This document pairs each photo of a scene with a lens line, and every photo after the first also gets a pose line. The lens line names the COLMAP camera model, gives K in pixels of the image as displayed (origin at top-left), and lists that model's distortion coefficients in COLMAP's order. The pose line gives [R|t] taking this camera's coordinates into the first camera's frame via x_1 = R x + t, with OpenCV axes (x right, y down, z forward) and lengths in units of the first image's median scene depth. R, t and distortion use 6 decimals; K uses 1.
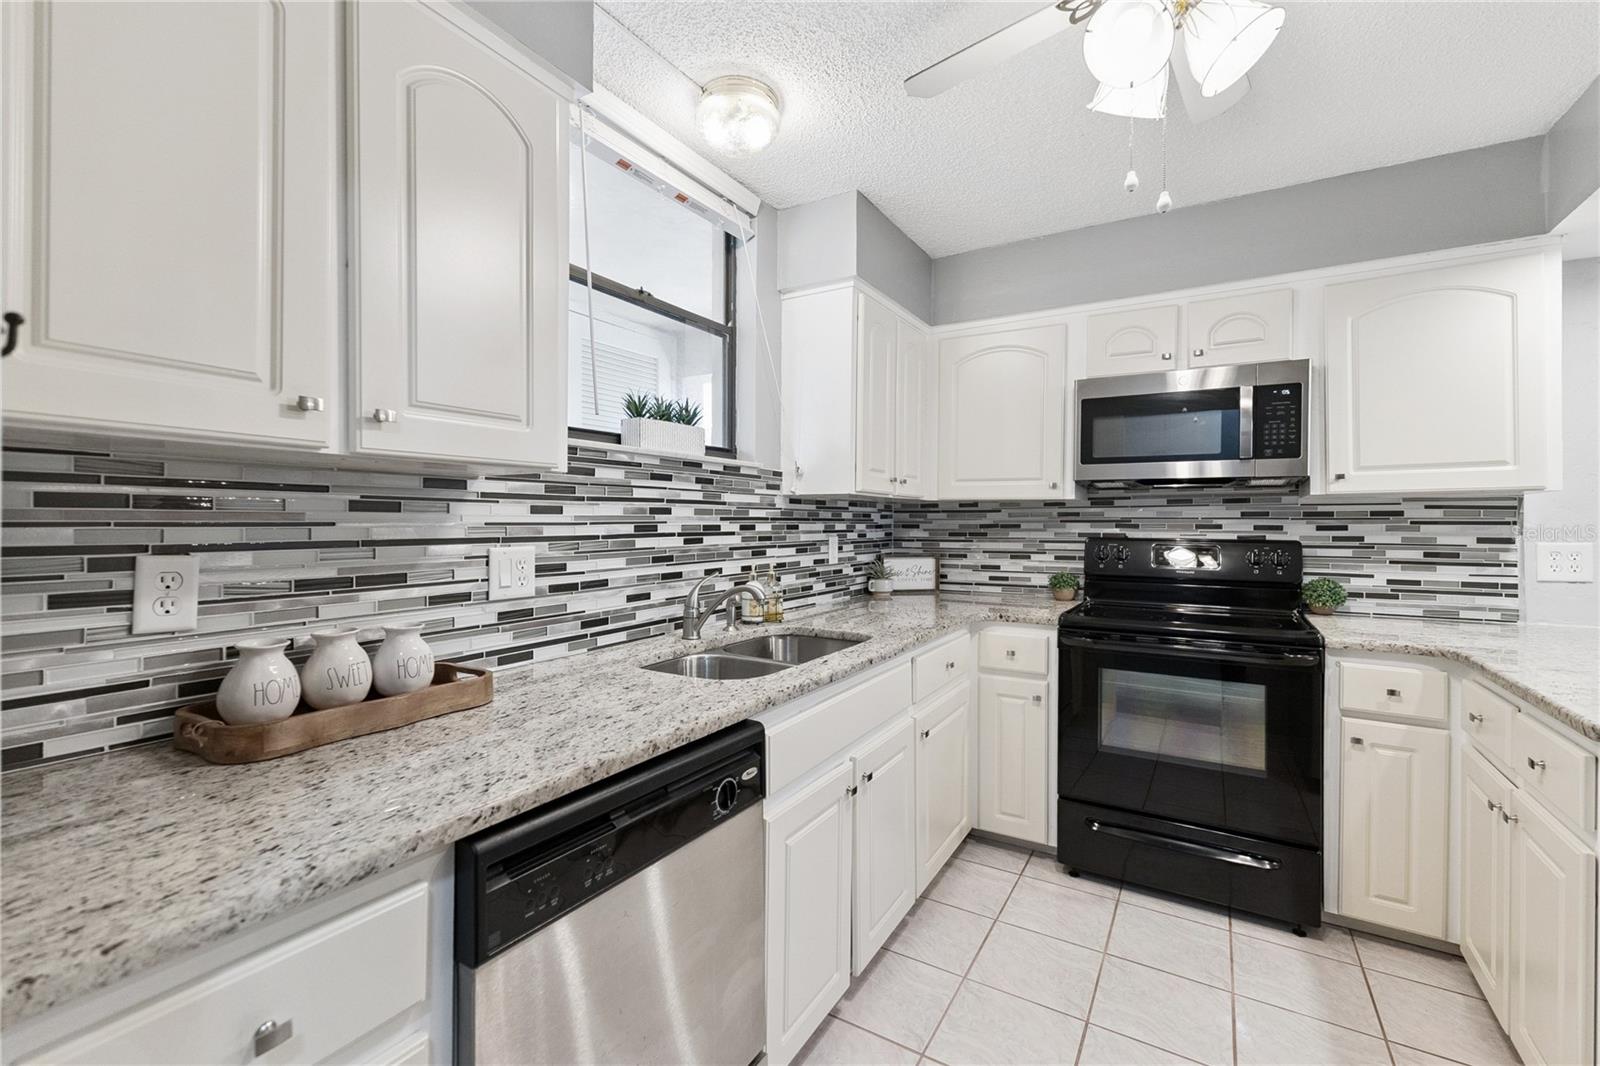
lens RADIAL K [[678.6, 0, 810.2], [0, 678.6, 520.3], [0, 0, 1]] dist [0.003252, 0.000185]
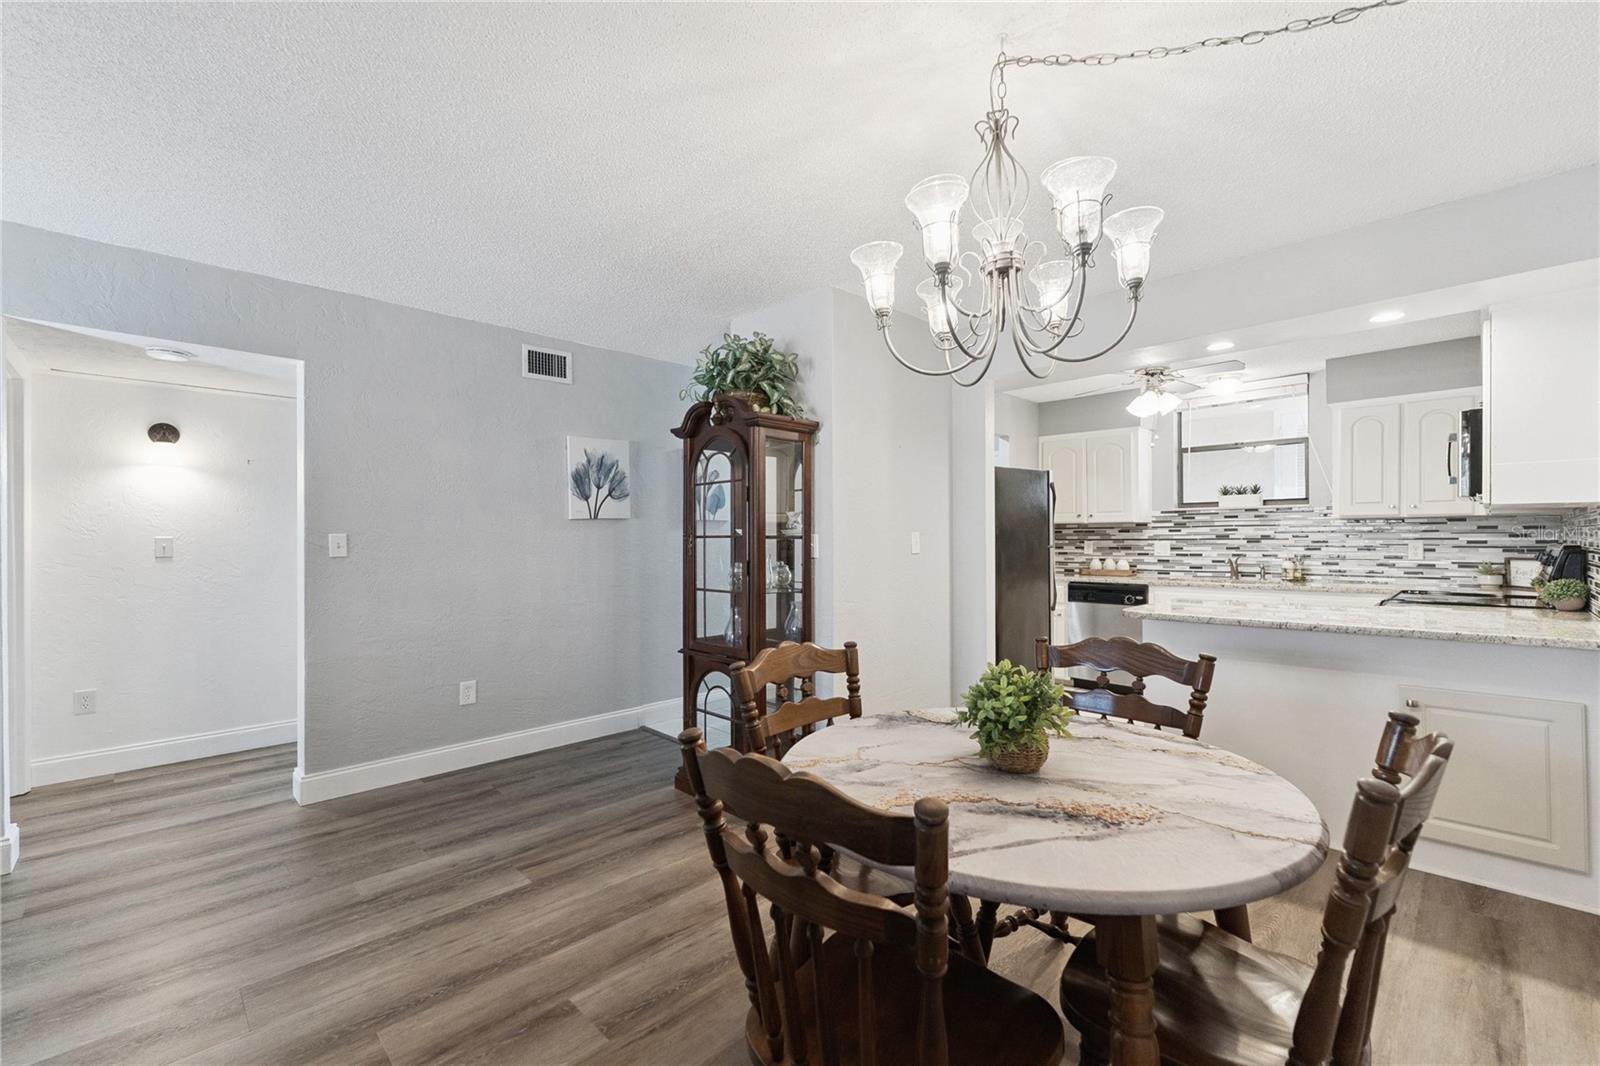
lens RADIAL K [[671.9, 0, 808.1], [0, 671.9, 532.4], [0, 0, 1]] dist [0.004997, 0.000031]
pose [[-0.251400, -0.009738, -0.967834, 2.231675], [0.005944, 0.999915, -0.011604, 0.013517], [0.967865, -0.008670, -0.251321, 0.062594]]
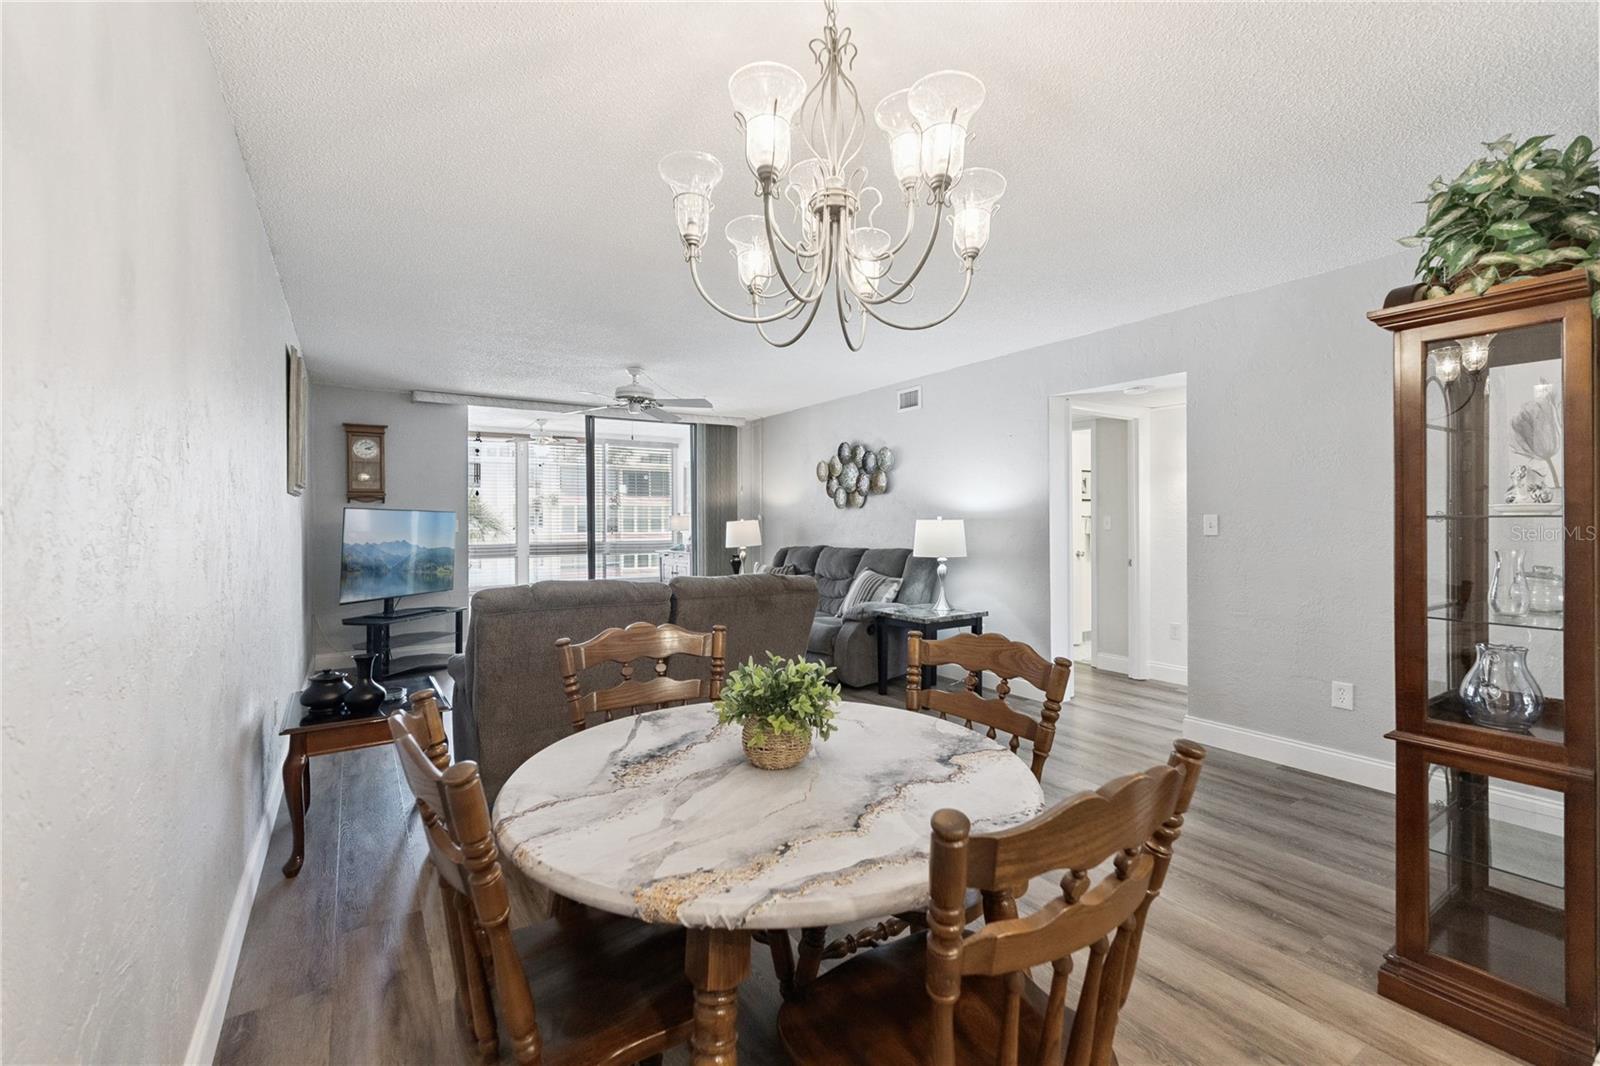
lens RADIAL K [[678.4, 0, 805.6], [0, 678.4, 529.1], [0, 0, 1]] dist [0.004355, 0.000729]
pose [[-0.901504, -0.005689, 0.432733, 1.322029], [-0.000973, 0.999938, 0.011117, 0.010755], [-0.432770, 0.009601, -0.901453, 0.603583]]
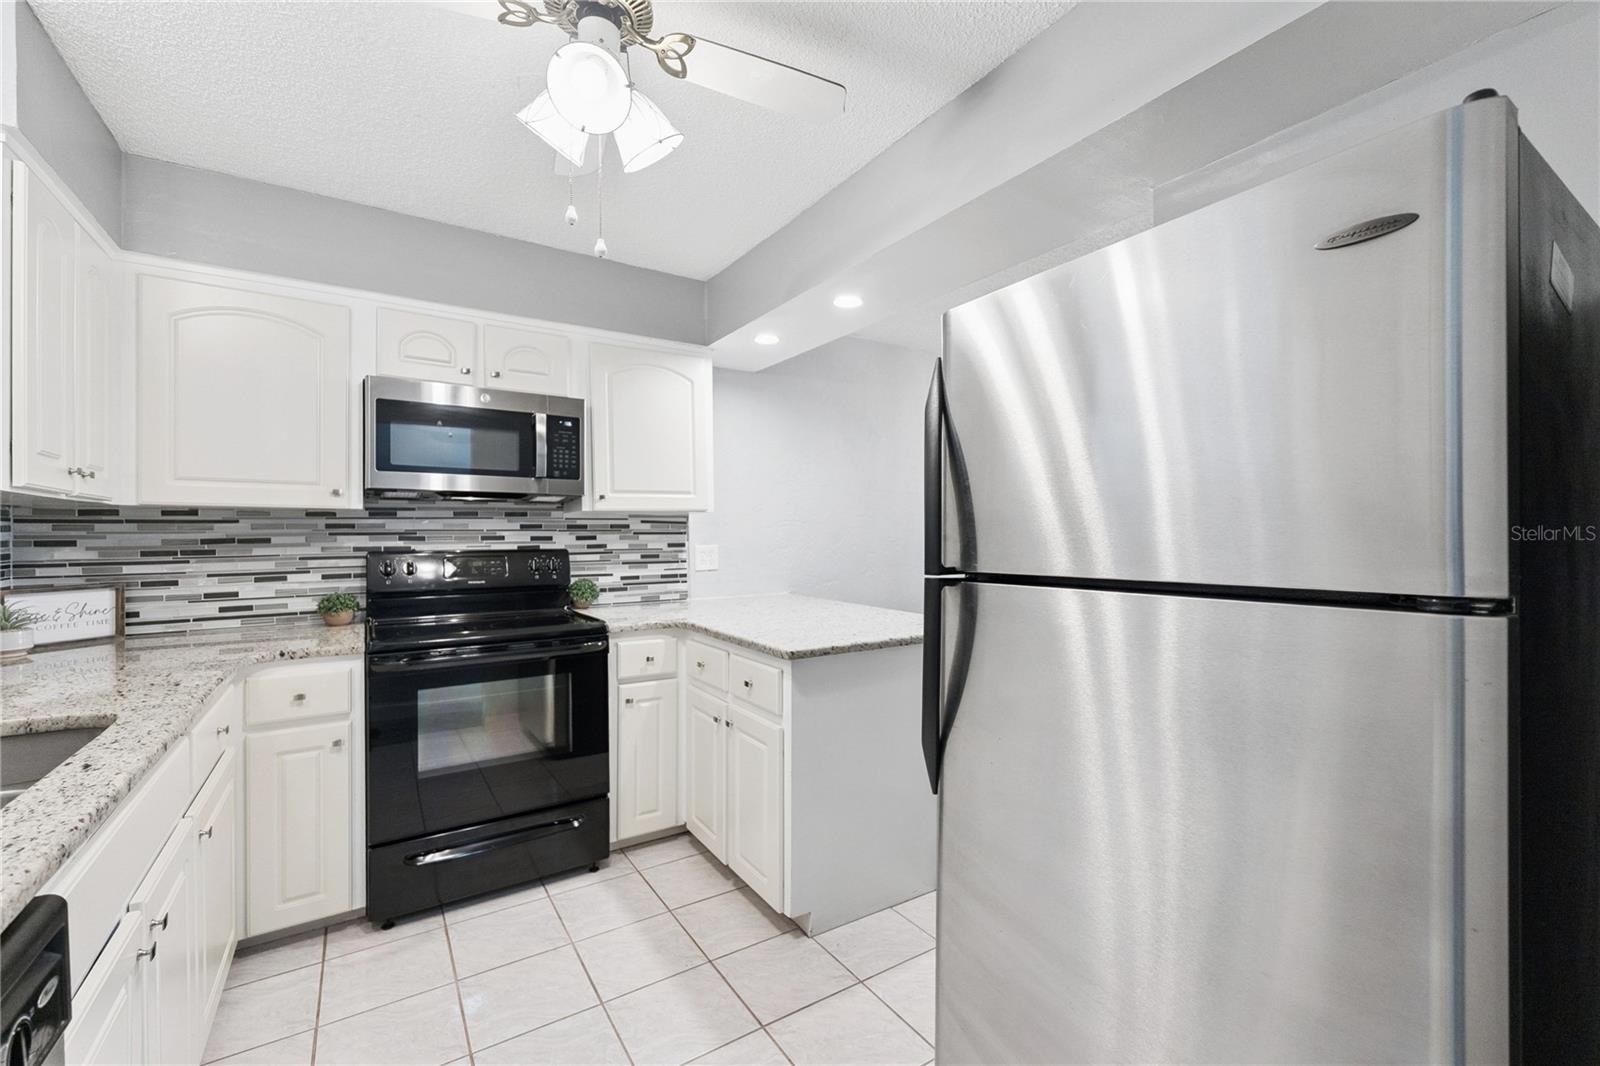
lens RADIAL K [[671.9, 0, 808.1], [0, 671.9, 532.4], [0, 0, 1]] dist [0.004997, 0.000031]
pose [[0.436473, -0.004716, 0.899705, -0.166670], [0.004578, 0.999985, 0.003021, -0.000754], [-0.899706, 0.002800, 0.436488, 0.105949]]
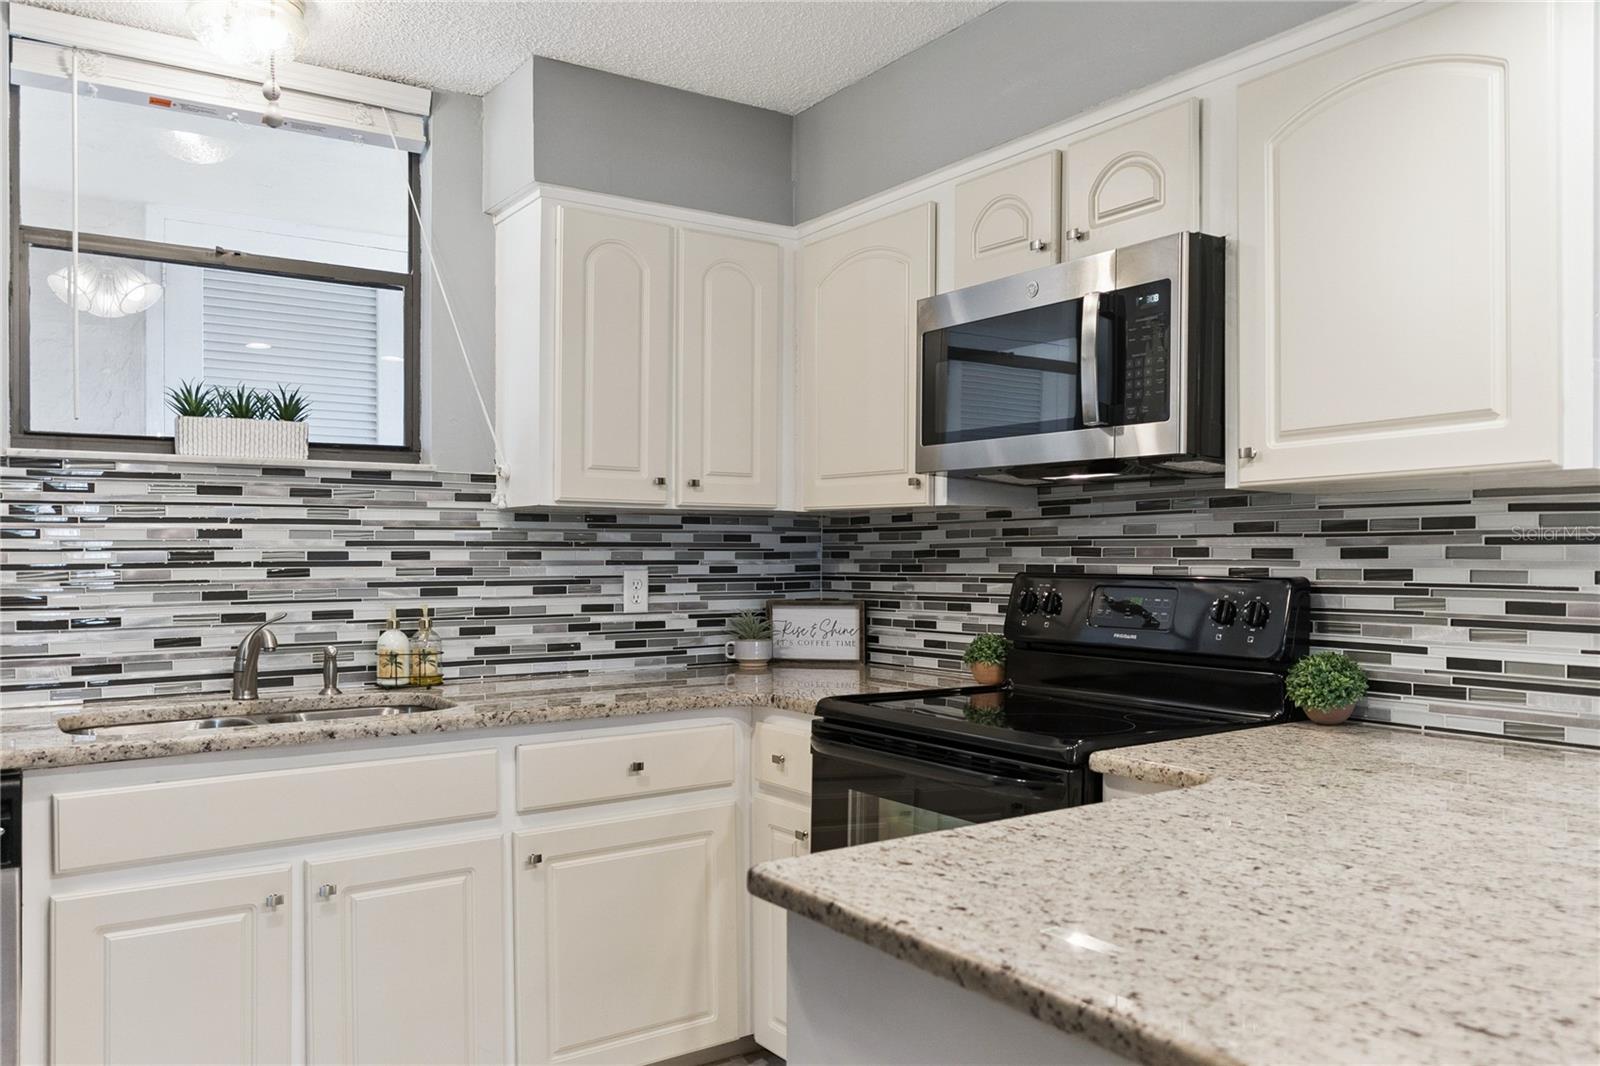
lens RADIAL K [[1221.5, 0, 808.7], [0, 1221.5, 554.6], [0, 0, 1]] dist [0.000586, -0.001555]
pose [[0.906291, -0.003859, -0.422636, 0.814341], [0.004896, 0.999987, 0.001368, 0.009707], [0.422625, -0.003309, 0.906298, 0.012716]]
